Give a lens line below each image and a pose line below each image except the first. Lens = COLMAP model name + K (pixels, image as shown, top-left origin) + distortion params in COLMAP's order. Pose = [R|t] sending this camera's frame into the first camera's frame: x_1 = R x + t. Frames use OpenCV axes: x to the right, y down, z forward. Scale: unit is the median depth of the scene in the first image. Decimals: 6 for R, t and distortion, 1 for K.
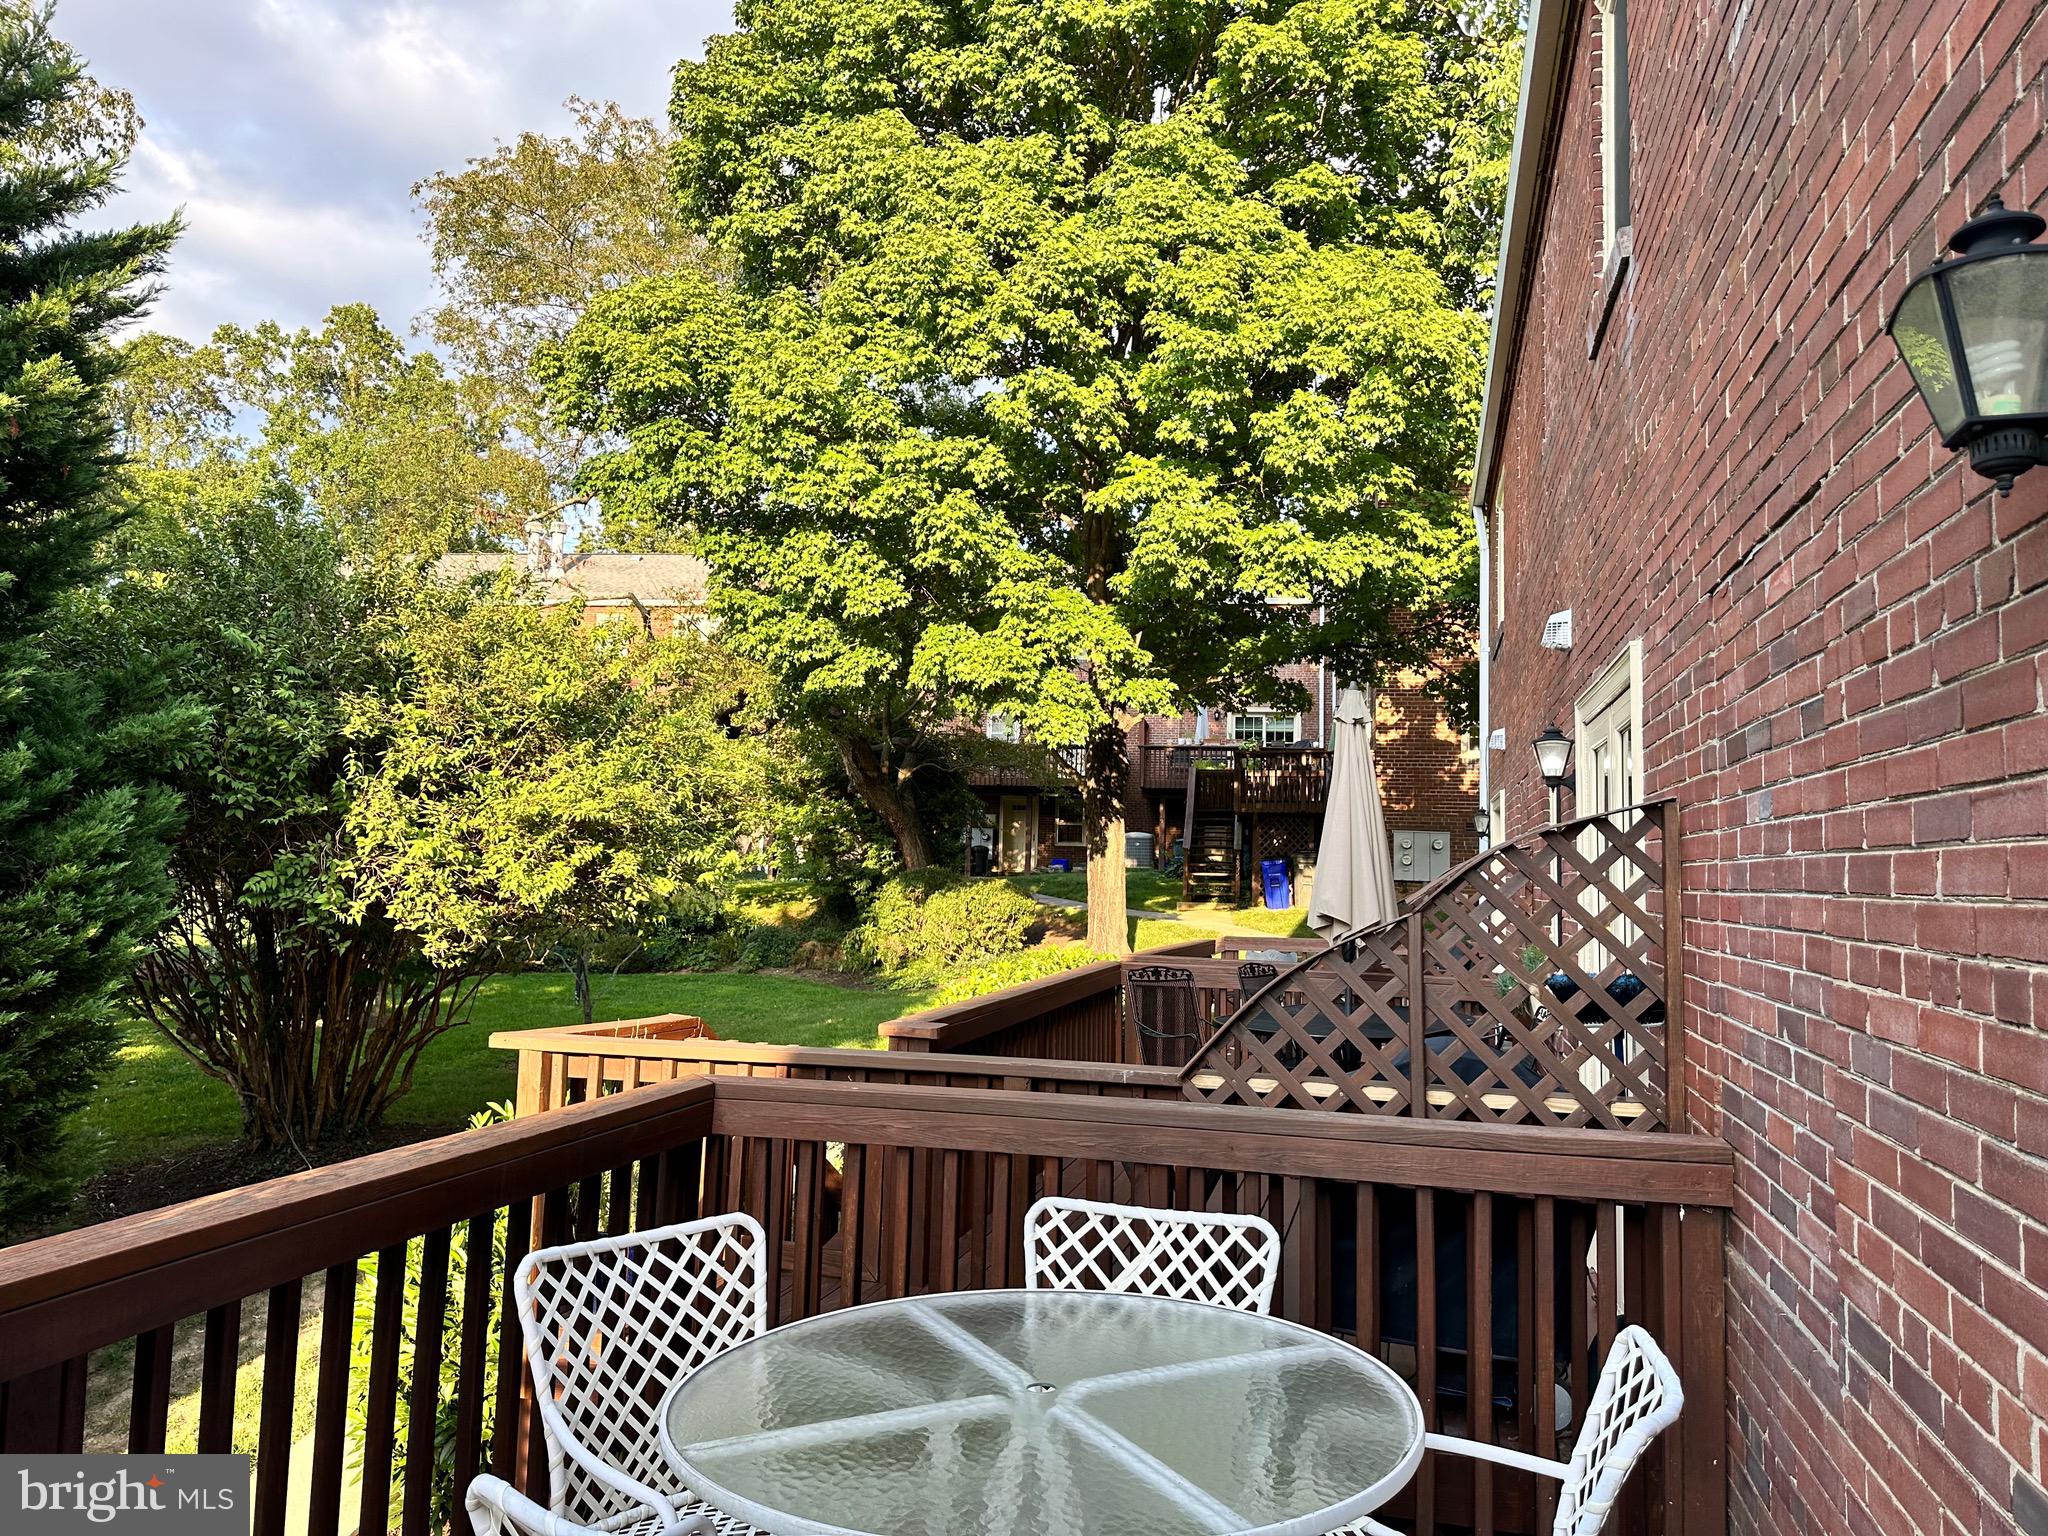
lens RADIAL K [[1446.6, 0, 1029.5], [0, 1446.6, 757.5], [0, 0, 1]] dist [0.049841, -0.057426]
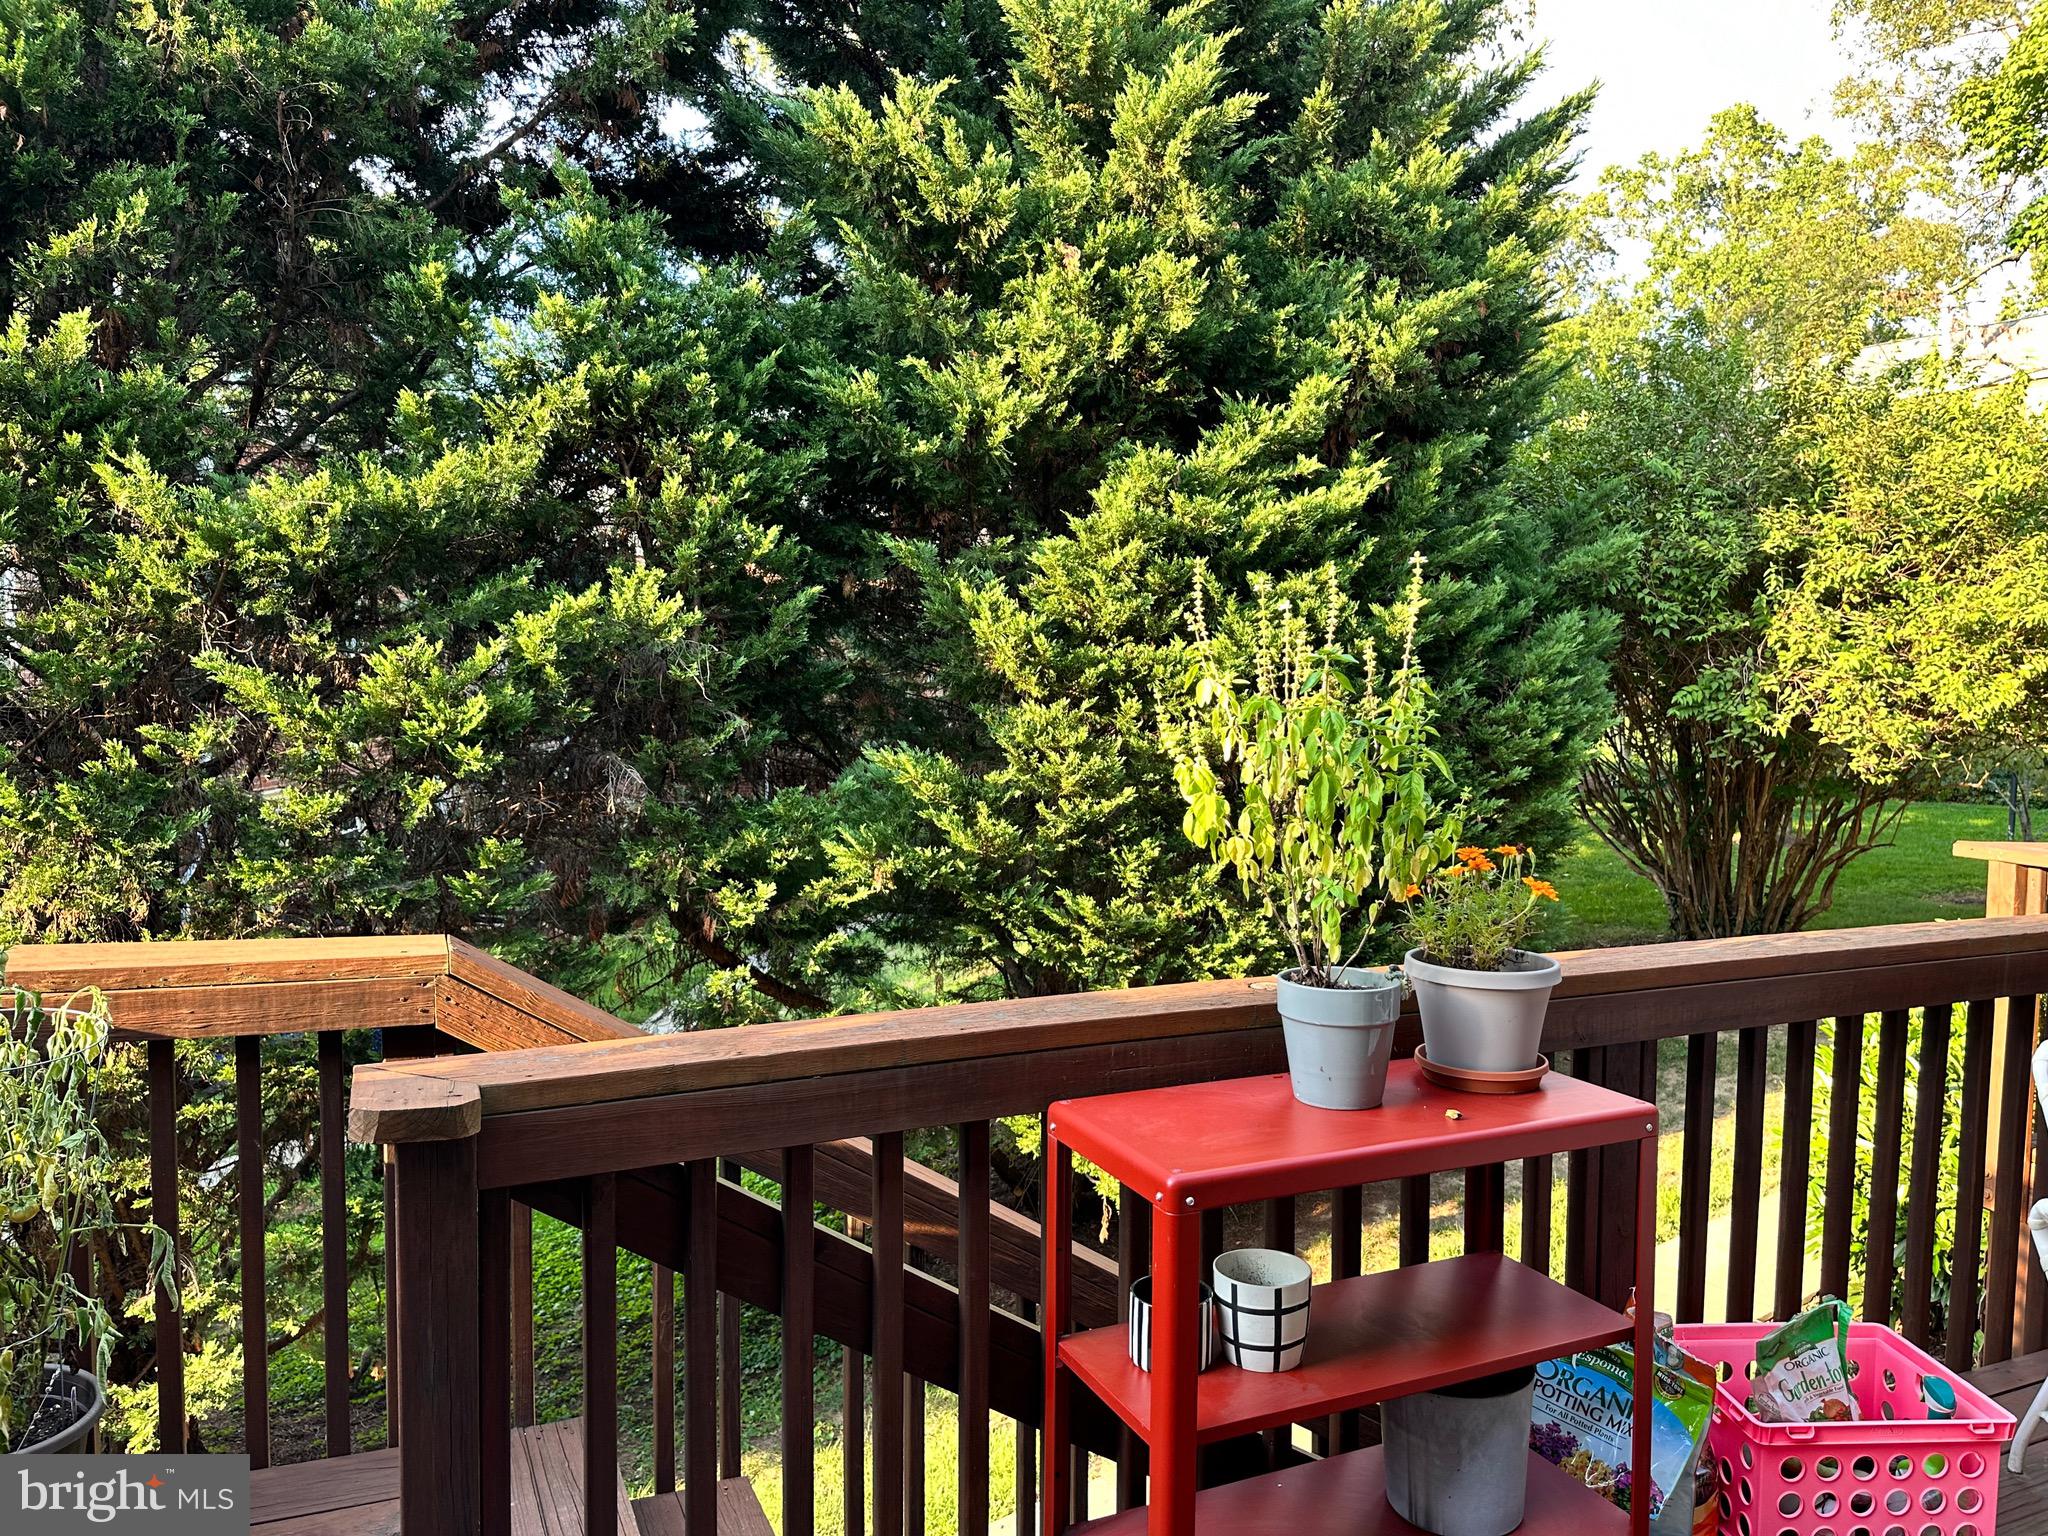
lens RADIAL K [[1446.6, 0, 1029.5], [0, 1446.6, 757.5], [0, 0, 1]] dist [0.049841, -0.057426]
pose [[0.632203, 0.028291, -0.774286, -0.003479], [0.064431, 0.993952, 0.088925, 0.003890], [0.772119, -0.106106, 0.626557, -0.037112]]
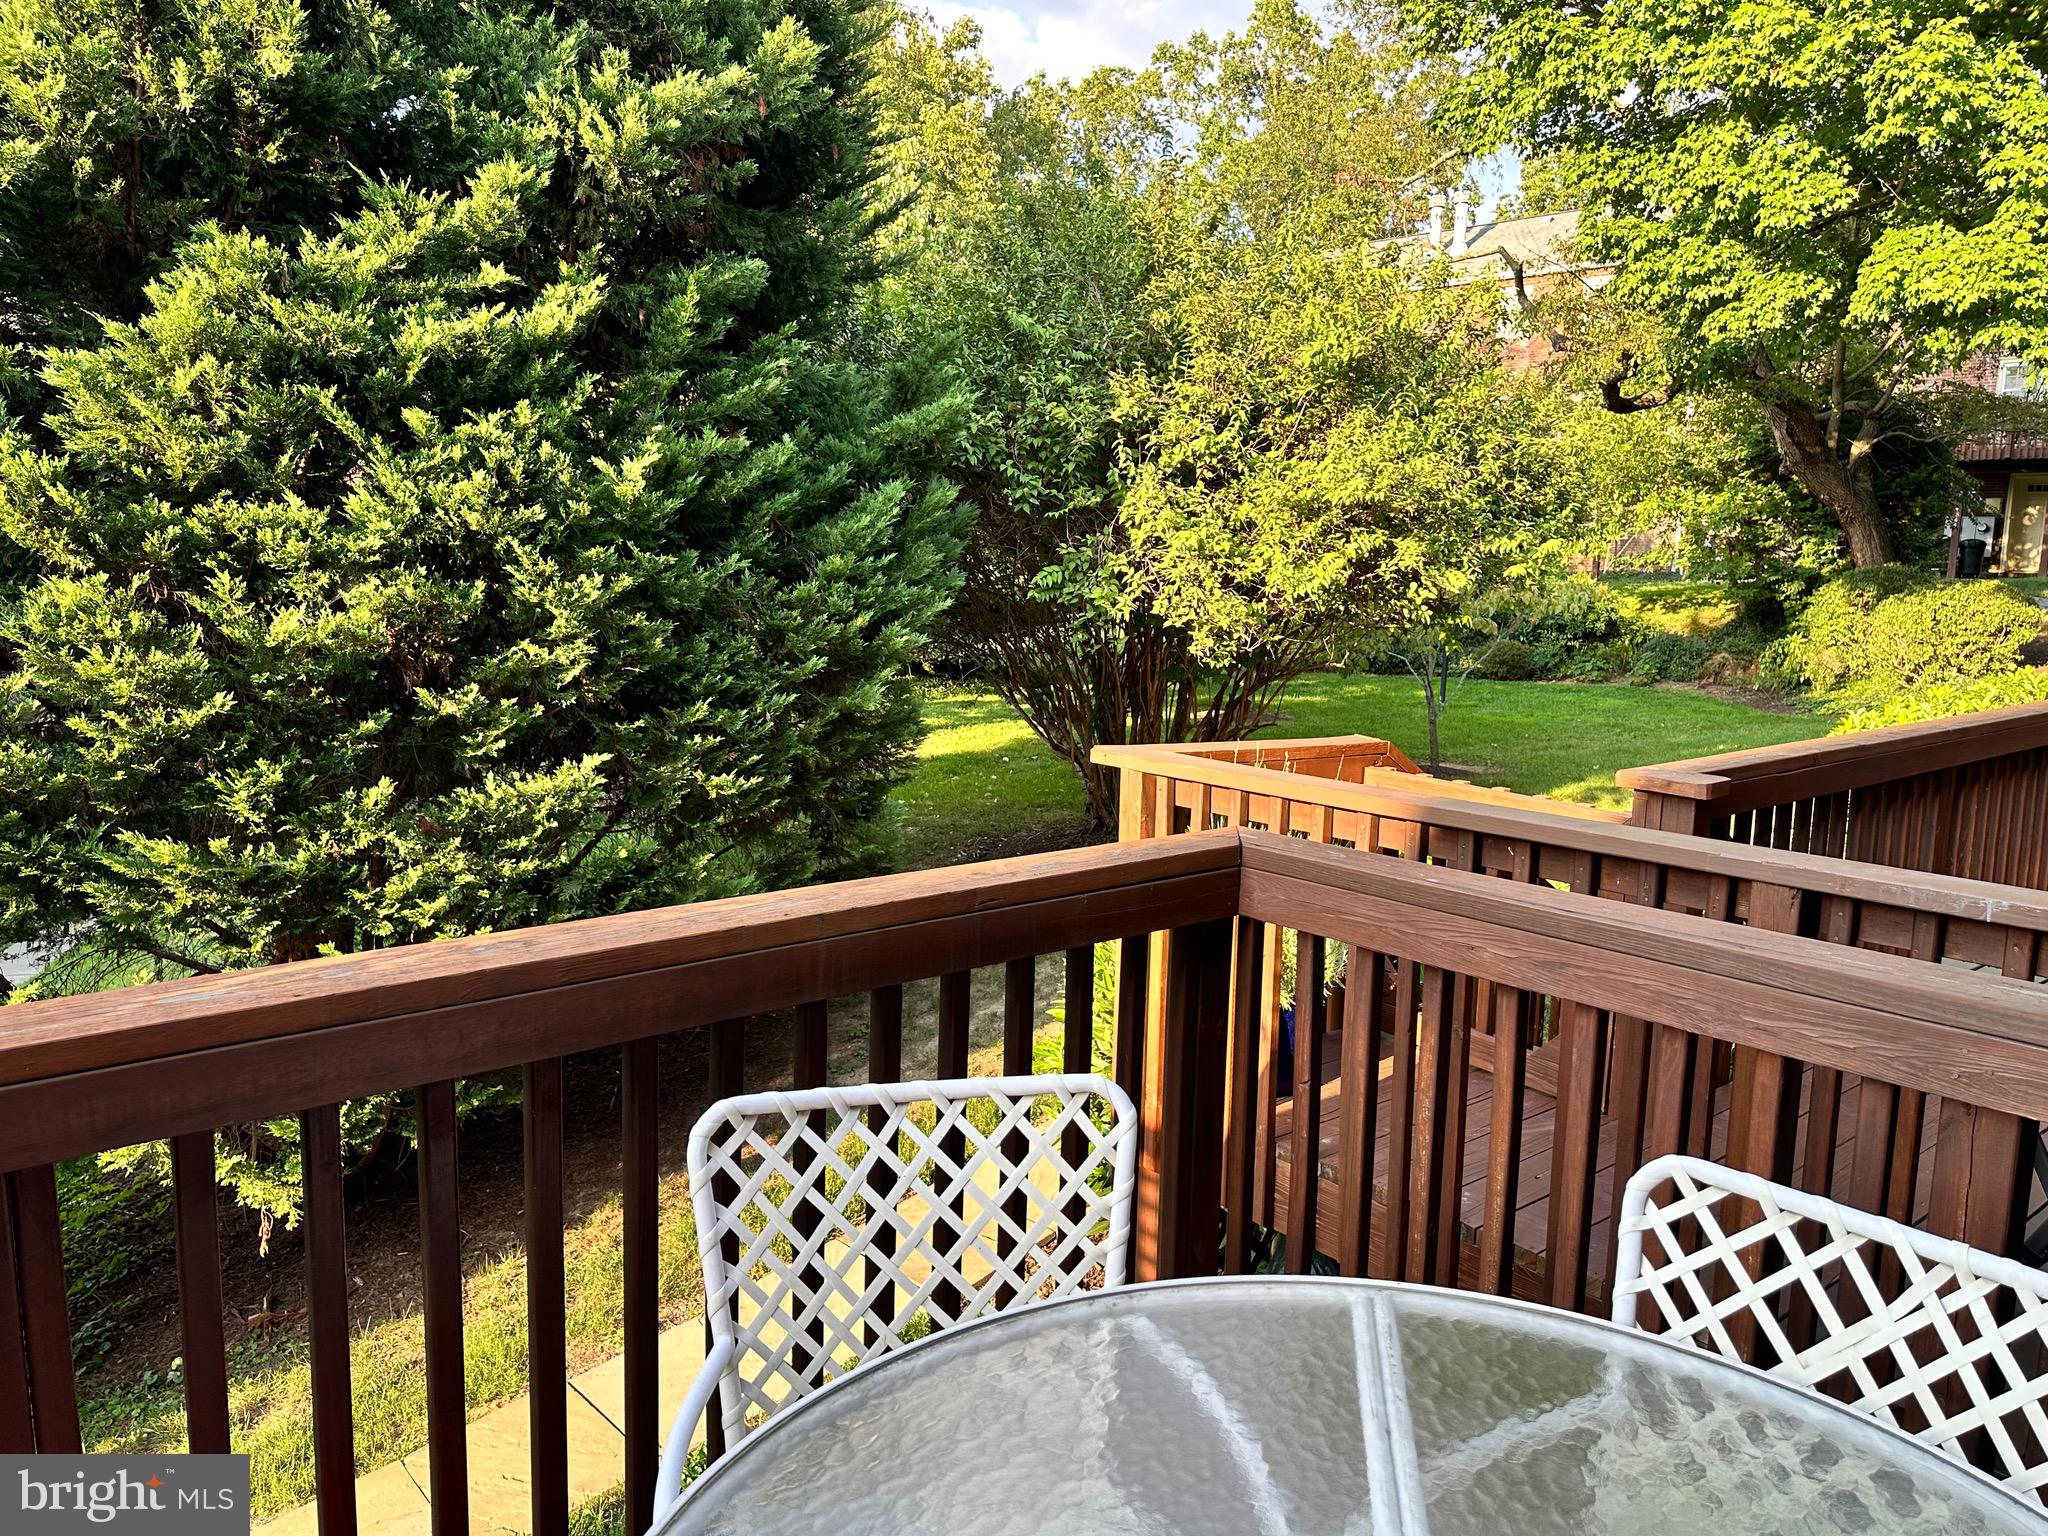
lens RADIAL K [[1471.2, 0, 1024.0], [0, 1471.2, 768.0], [0, 0, 1]] dist [0.056943, -0.052356]
pose [[0.821781, 0.072059, -0.565229, 0.031862], [0.045577, 0.980480, 0.191262, 0.018186], [0.567978, -0.182937, 0.802455, 0.141196]]
